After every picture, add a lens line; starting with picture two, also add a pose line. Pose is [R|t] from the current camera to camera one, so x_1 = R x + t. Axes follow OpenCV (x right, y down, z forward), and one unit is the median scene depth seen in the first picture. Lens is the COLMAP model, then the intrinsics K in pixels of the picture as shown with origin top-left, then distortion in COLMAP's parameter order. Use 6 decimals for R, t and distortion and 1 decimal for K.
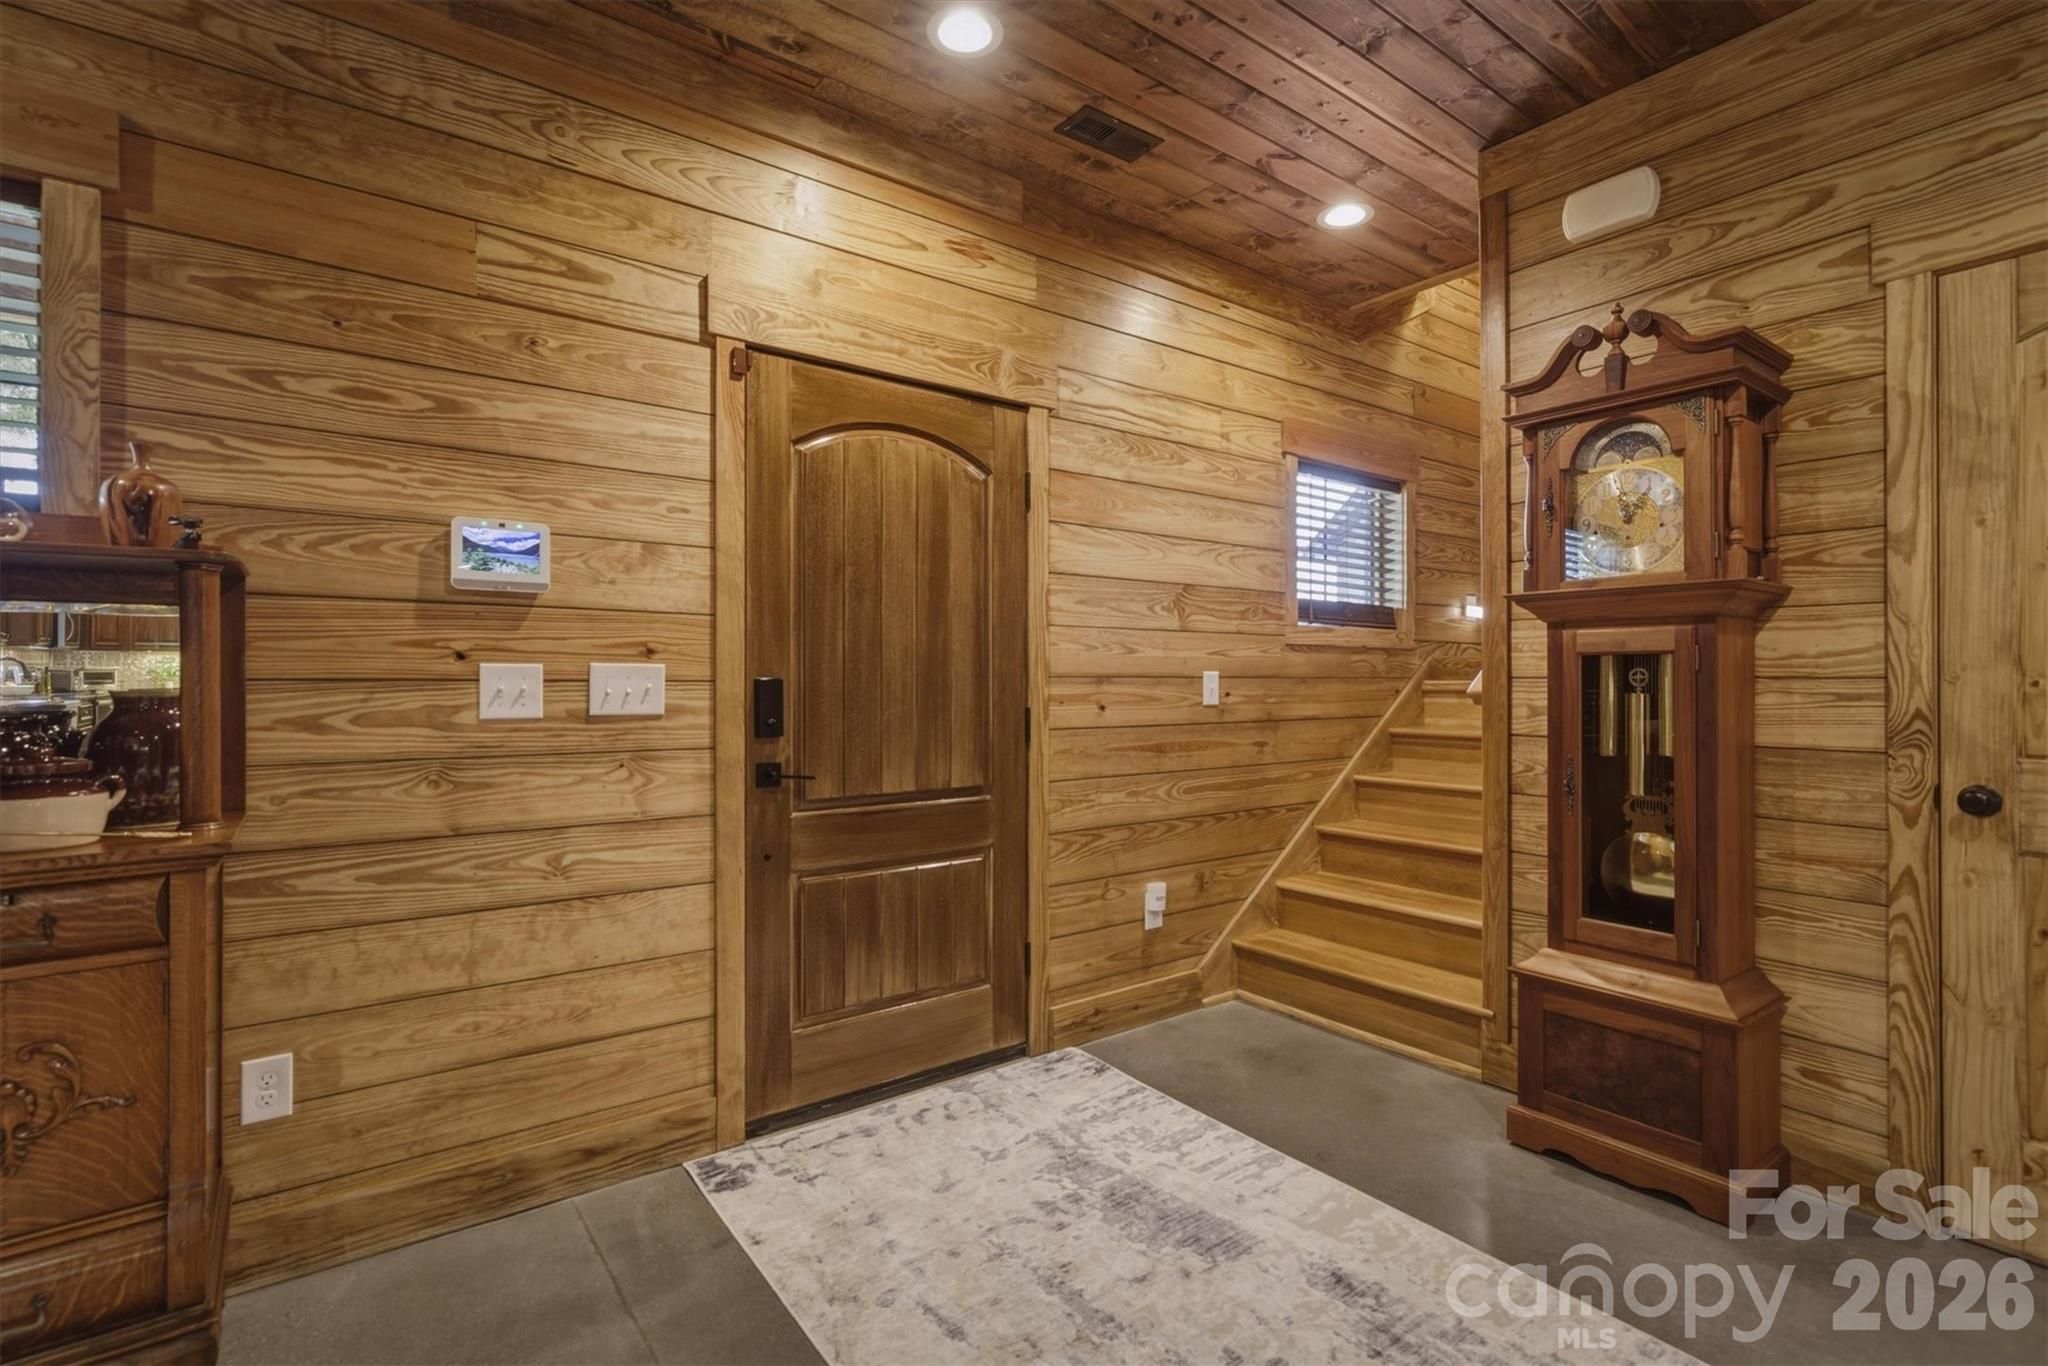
lens RADIAL K [[956.7, 0, 1023.1], [0, 956.7, 678.2], [0, 0, 1]] dist [0.001504, 0.000979]
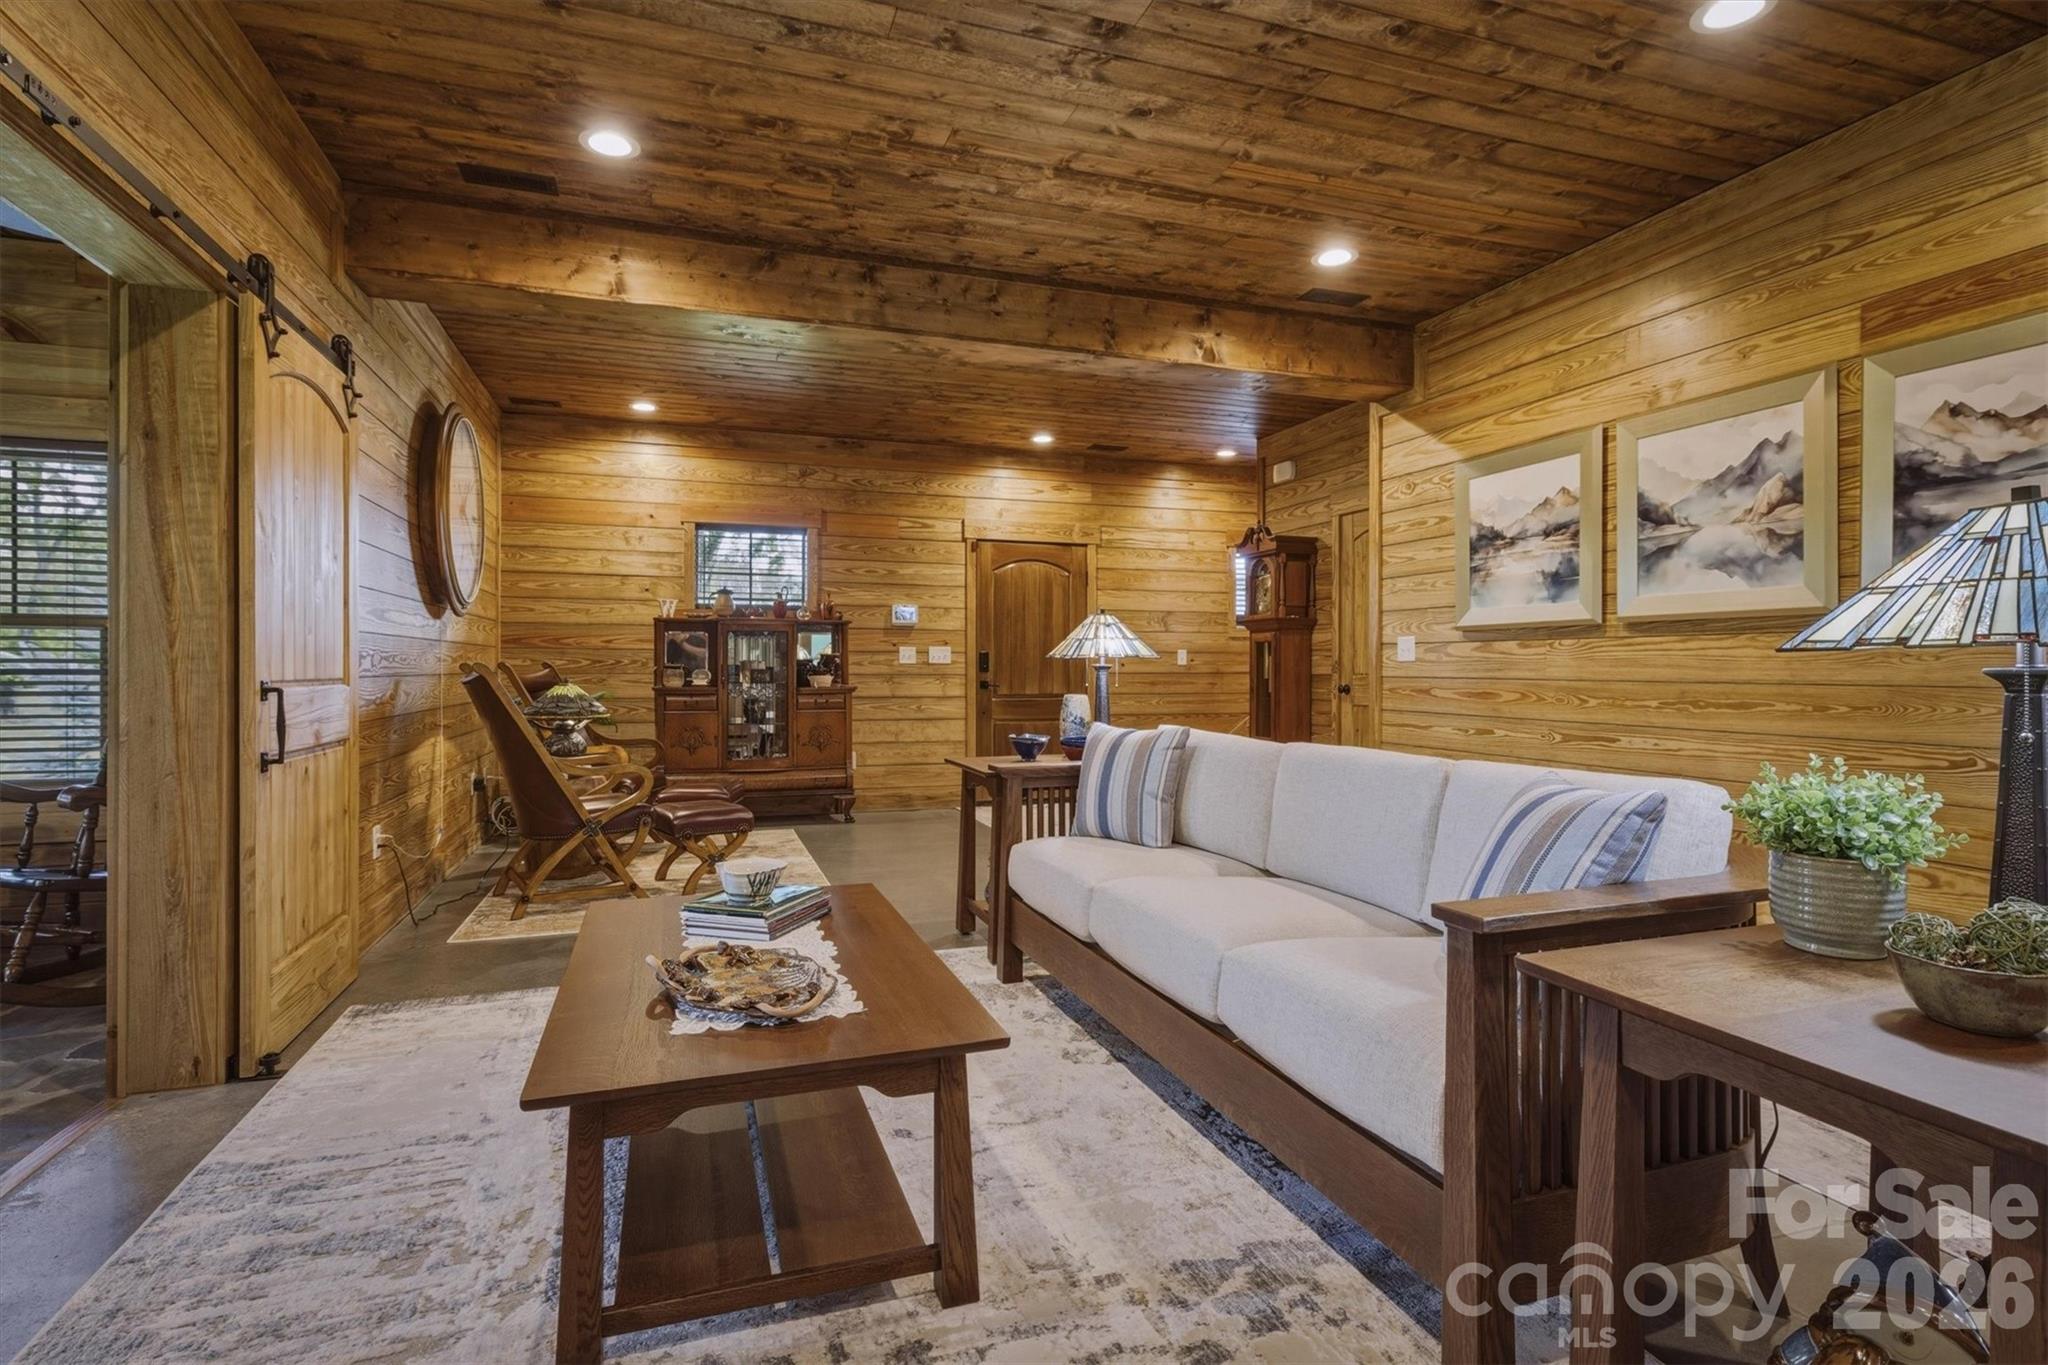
lens RADIAL K [[1014.3, 0, 1021.3], [0, 1014.3, 676.6], [0, 0, 1]] dist [0.005457, 0.000203]
pose [[0.951455, 0.004337, -0.307756, 0.834466], [-0.000991, 0.999939, 0.011029, 0.043095], [0.307785, -0.010189, 0.951401, -2.009358]]
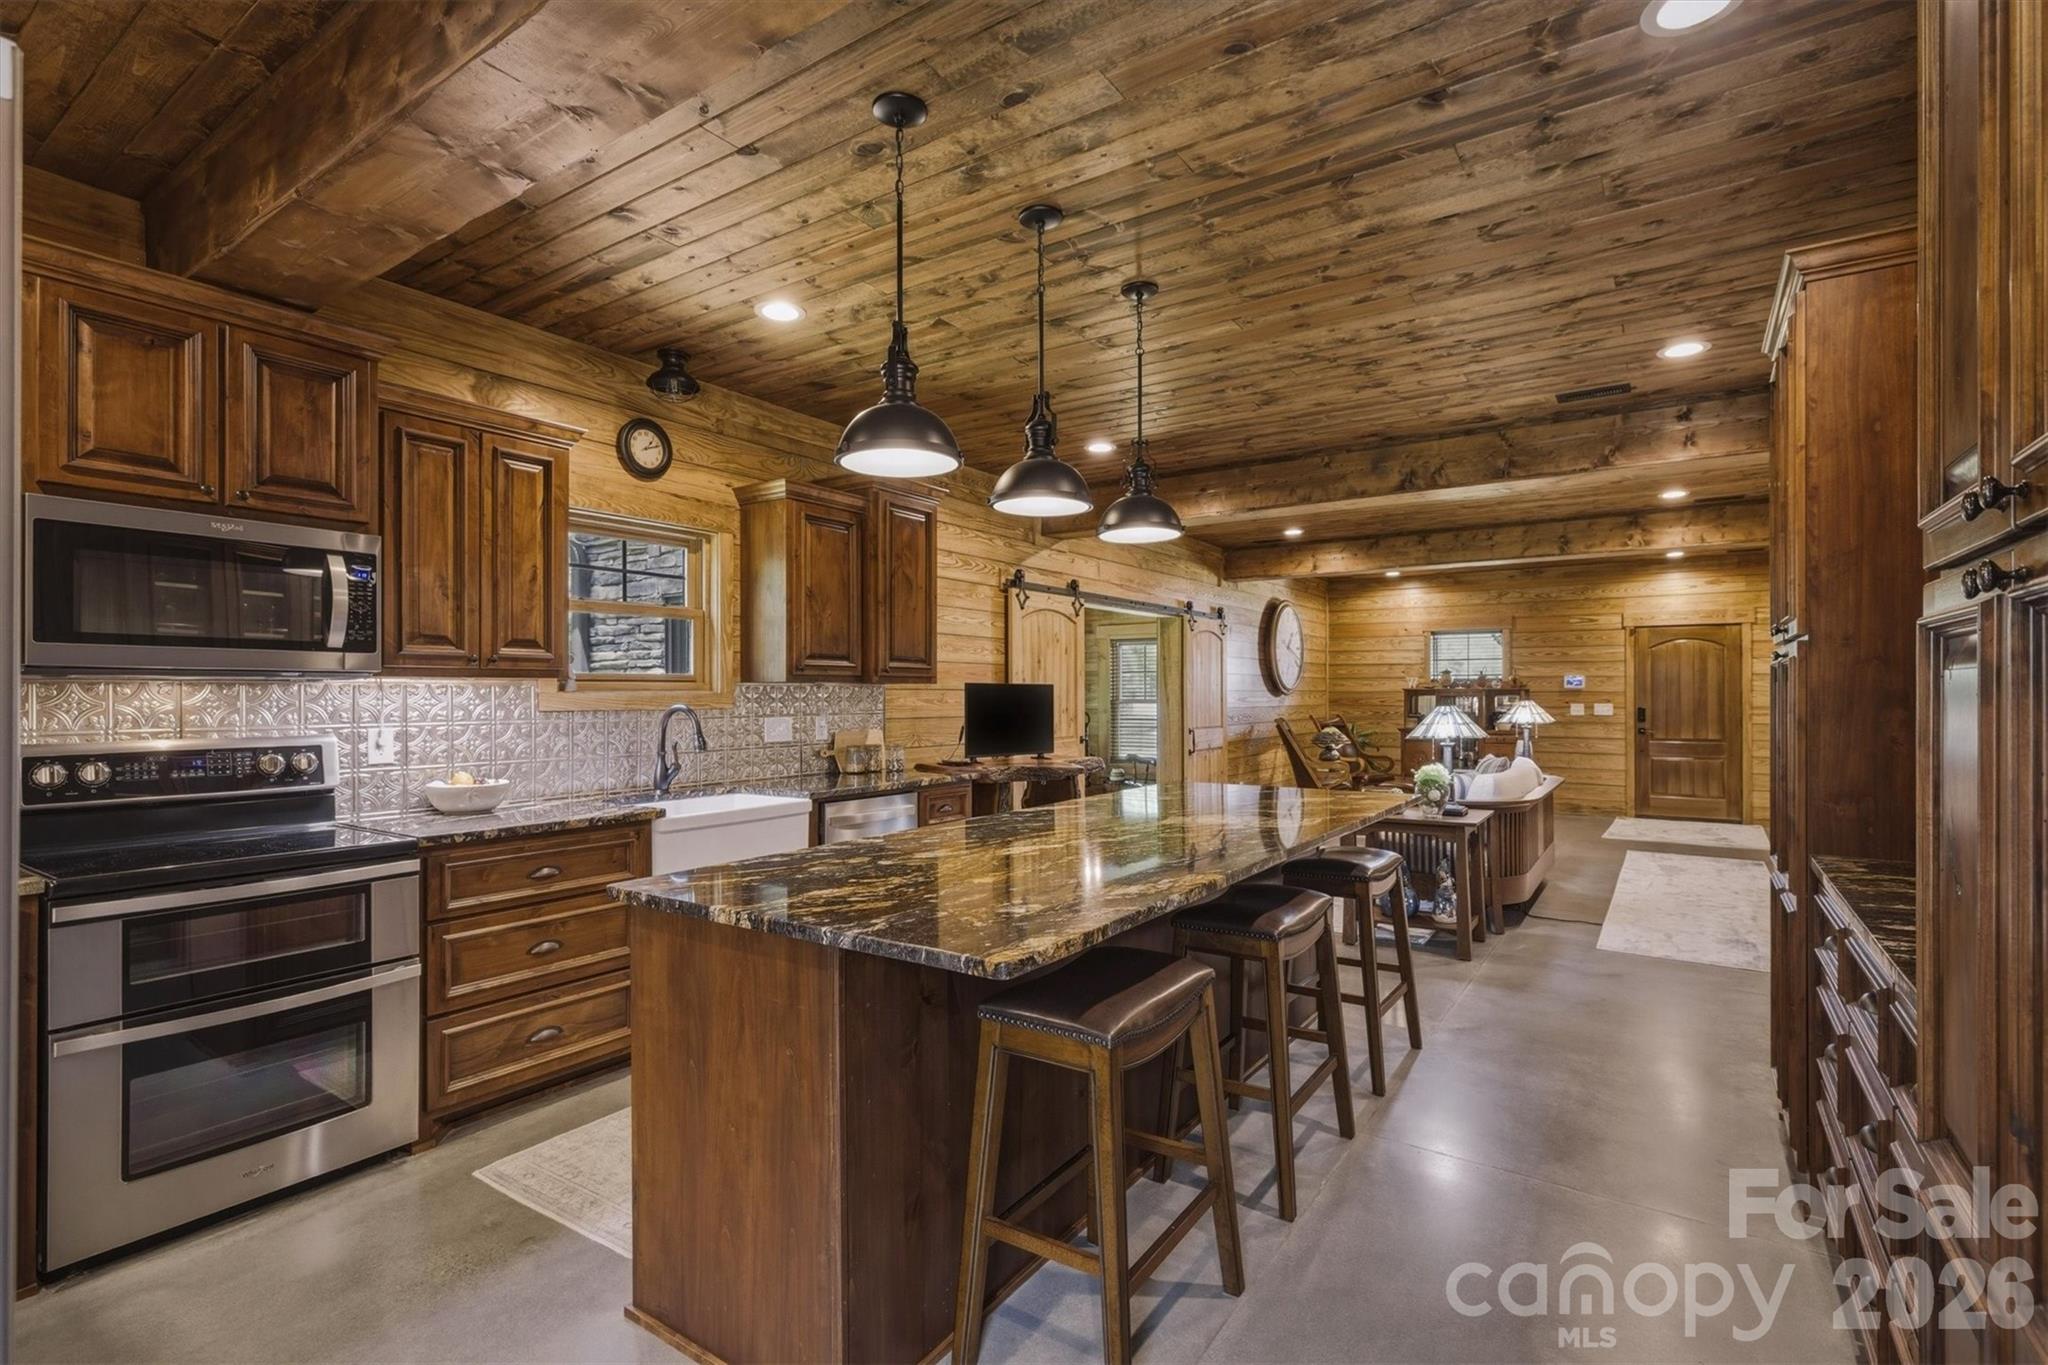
lens RADIAL K [[956.7, 0, 1023.6], [0, 956.7, 689.6], [0, 0, 1]] dist [0.001504, 0.000979]
pose [[0.320782, -0.006402, -0.947131, 2.871127], [0.003642, 0.999978, -0.005525, -0.065070], [0.947146, -0.001677, 0.320799, -2.925163]]
